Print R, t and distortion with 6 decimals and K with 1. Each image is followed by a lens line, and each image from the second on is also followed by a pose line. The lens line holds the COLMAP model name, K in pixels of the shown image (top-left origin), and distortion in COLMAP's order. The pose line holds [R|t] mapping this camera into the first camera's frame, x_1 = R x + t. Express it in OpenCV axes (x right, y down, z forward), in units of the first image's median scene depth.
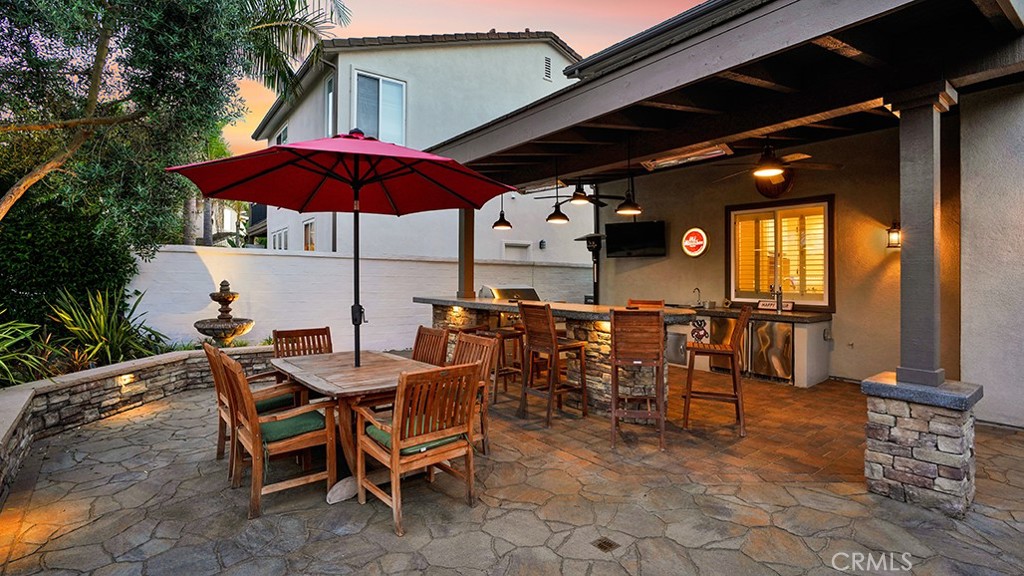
lens RADIAL K [[475.0, 0, 512.8], [0, 475.0, 288.5], [0, 0, 1]] dist [-0.030317, 0.001602]
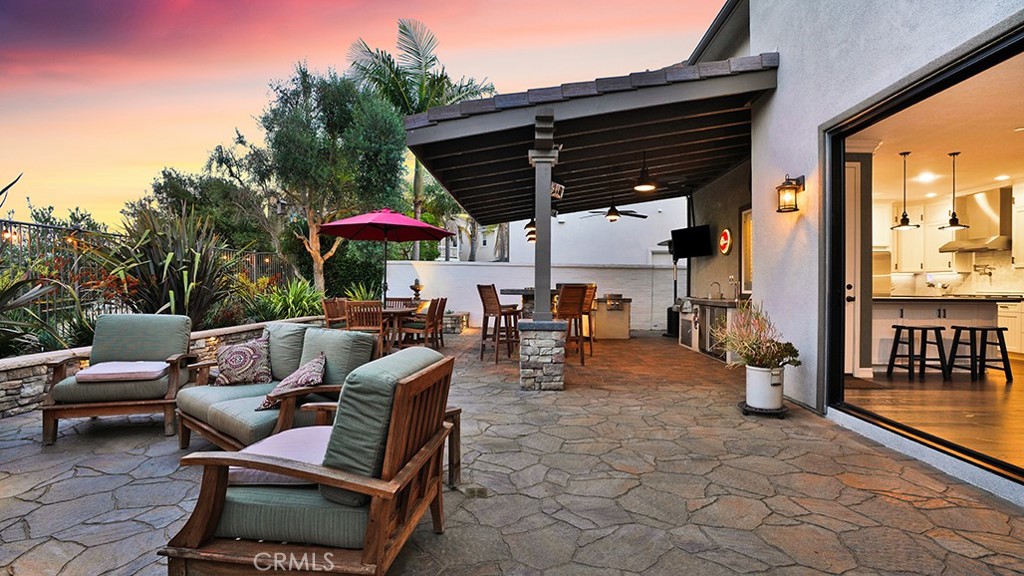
lens RADIAL K [[475.0, 0, 514.0], [0, 475.0, 292.9], [0, 0, 1]] dist [-0.030317, 0.001602]
pose [[0.749236, 0.005139, -0.662283, 0.871573], [-0.019129, 0.999721, -0.013883, 0.052981], [0.662026, 0.023070, 0.749125, -0.162020]]
